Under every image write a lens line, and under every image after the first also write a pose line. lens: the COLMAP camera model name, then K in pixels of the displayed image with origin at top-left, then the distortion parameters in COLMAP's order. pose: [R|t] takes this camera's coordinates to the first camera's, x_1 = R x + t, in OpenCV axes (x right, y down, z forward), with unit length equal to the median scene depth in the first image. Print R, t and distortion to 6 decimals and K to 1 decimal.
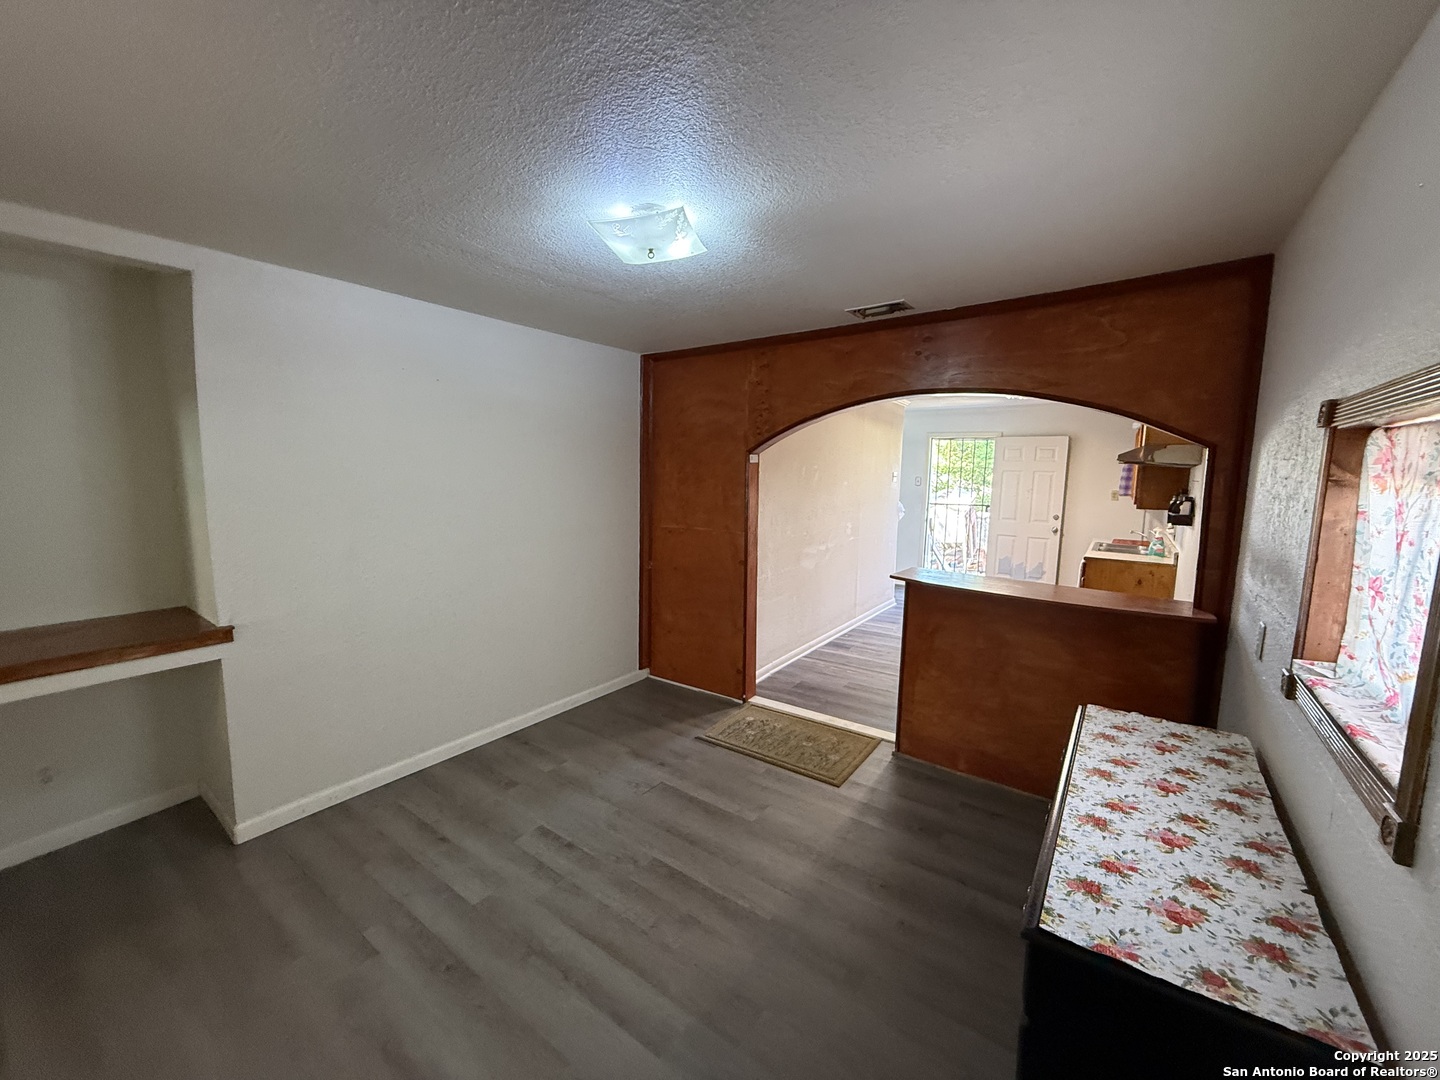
lens RADIAL K [[573.4, 0, 714.8], [0, 573.4, 538.3], [0, 0, 1]] dist [0.000109, 0.000194]
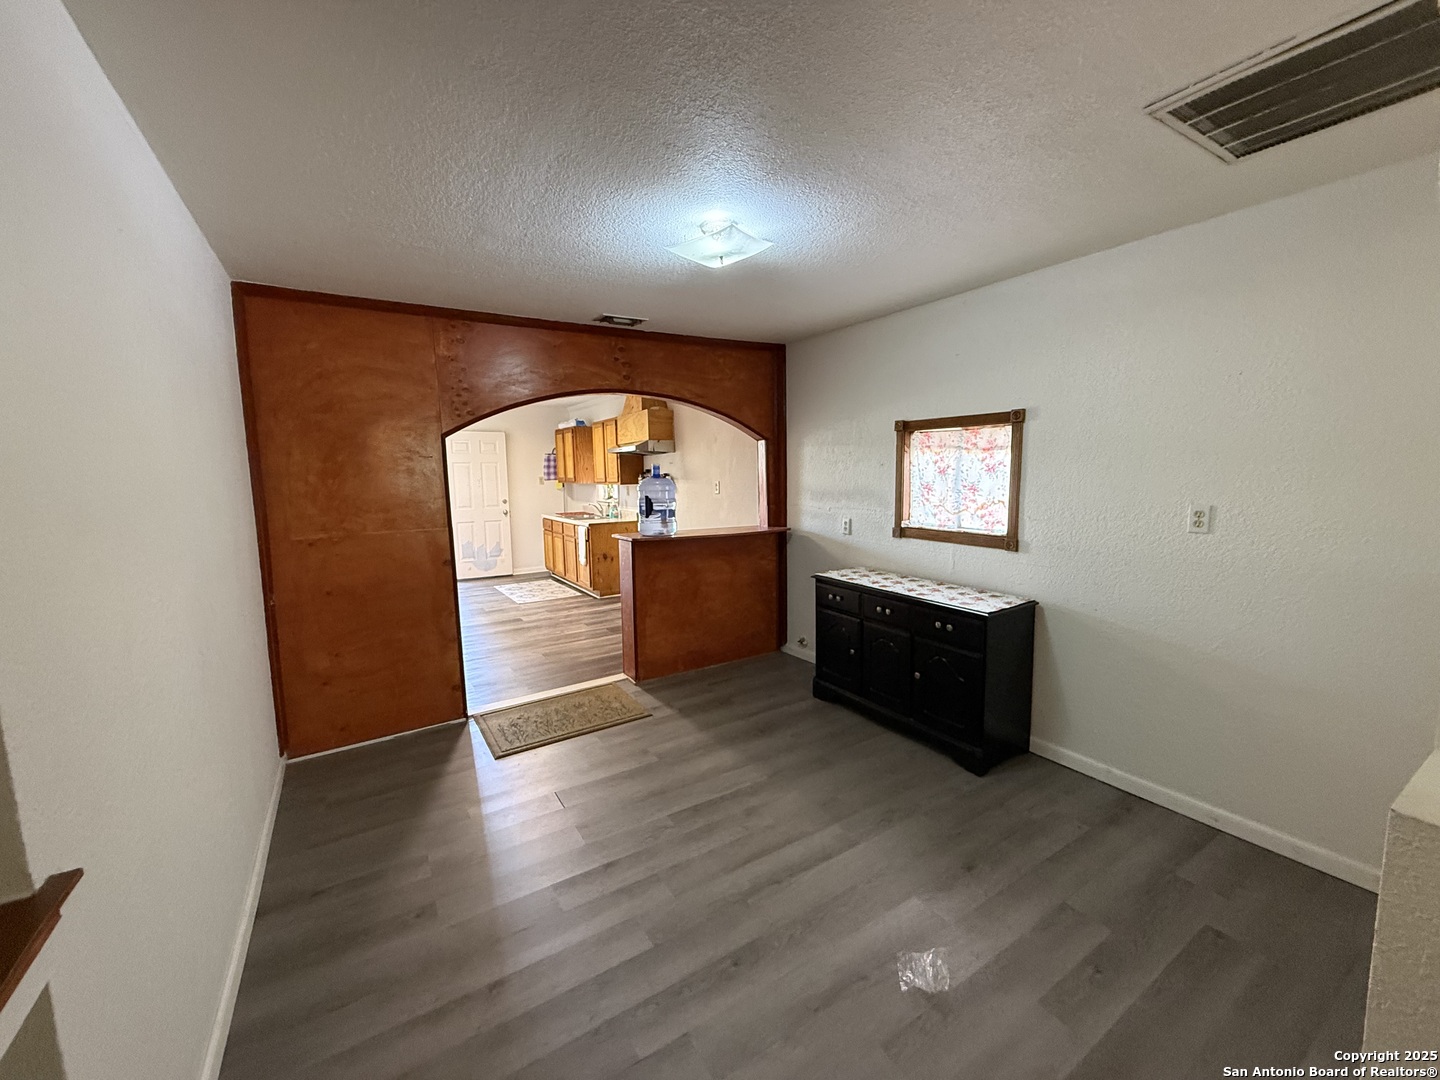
lens RADIAL K [[573.4, 0, 716.4], [0, 573.4, 538.9], [0, 0, 1]] dist [0.000109, 0.000194]
pose [[0.368941, -0.134090, 0.919730, -0.533814], [0.132182, 0.987050, 0.090881, -0.016790], [-0.920006, 0.088042, 0.381887, 0.256024]]
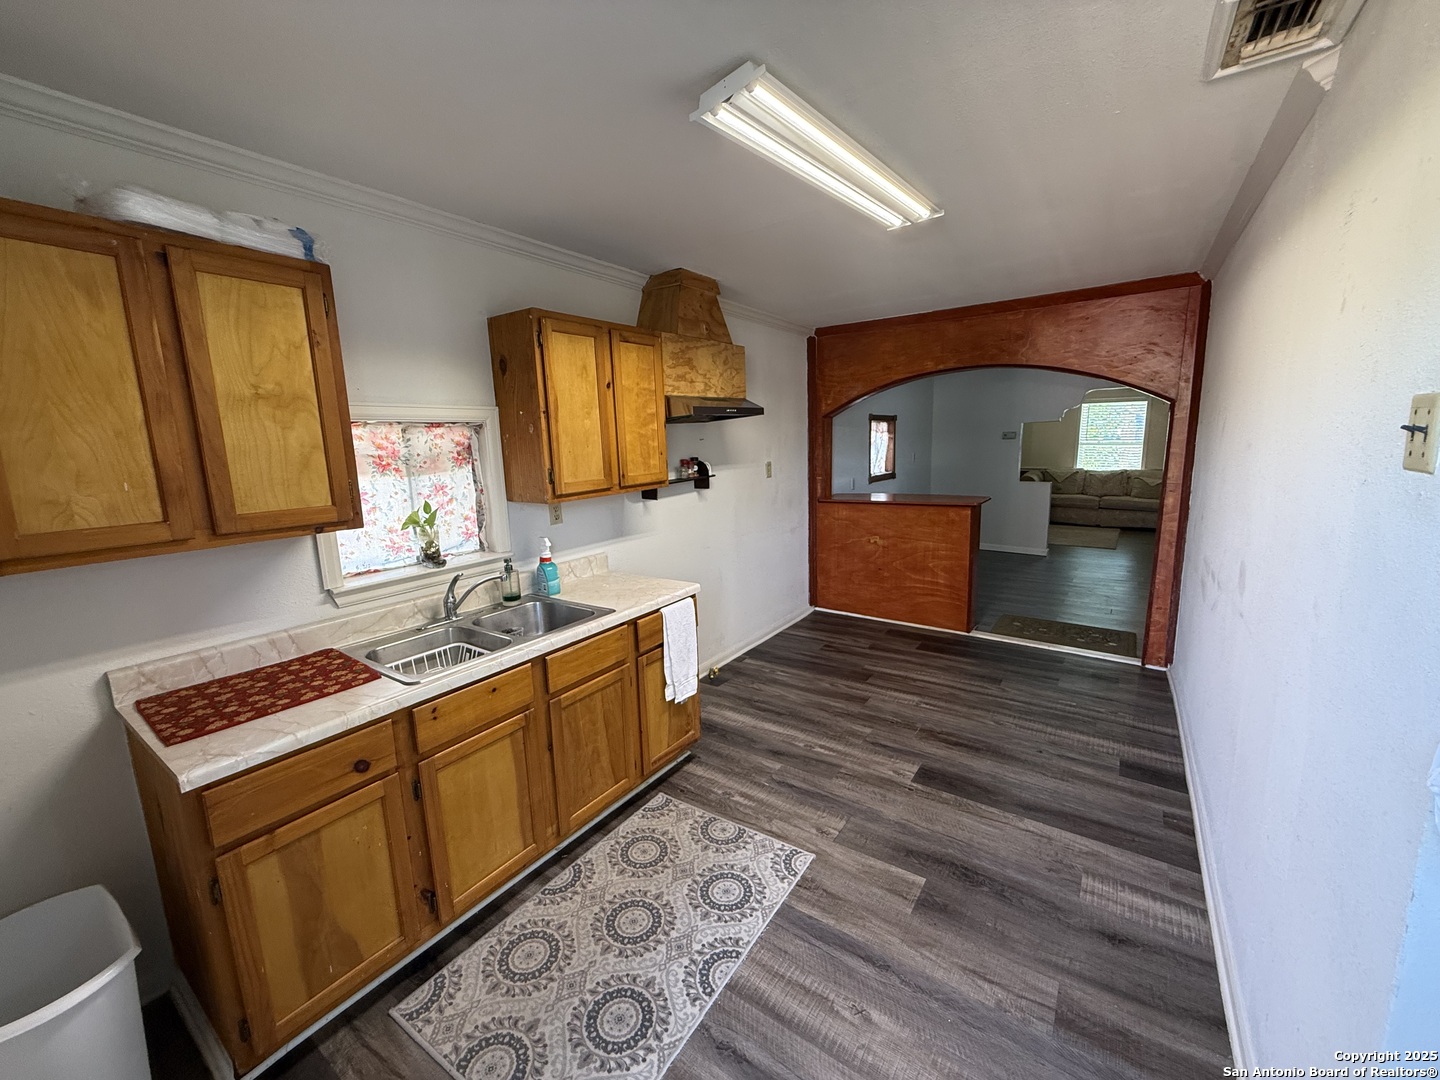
lens RADIAL K [[573.4, 0, 711.8], [0, 573.4, 541.0], [0, 0, 1]] dist [0.000109, 0.000194]
pose [[-0.999870, 0.015763, 0.003517, 0.718000], [0.016105, 0.956765, 0.290416, -0.188217], [0.001213, 0.290435, -0.956894, 1.716792]]
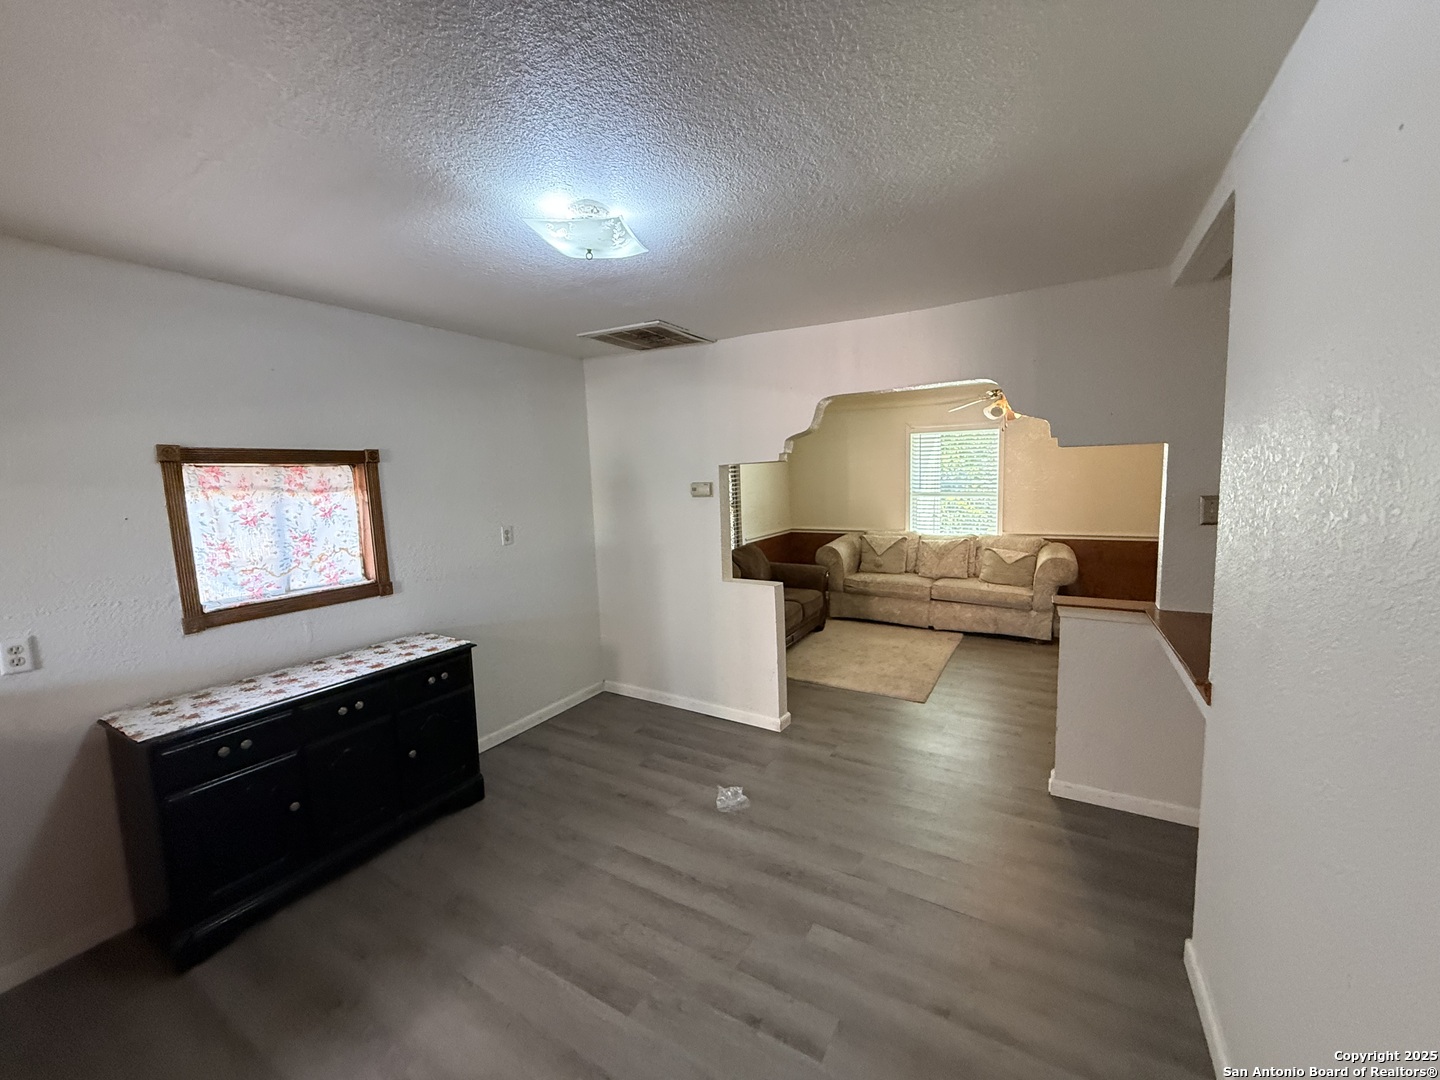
lens RADIAL K [[573.4, 0, 715.4], [0, 573.4, 541.6], [0, 0, 1]] dist [0.000109, 0.000194]
pose [[-0.995567, 0.031157, -0.088739, -0.092447], [0.009808, 0.972780, 0.231523, -0.103694], [0.093537, 0.229626, -0.968774, 0.860458]]
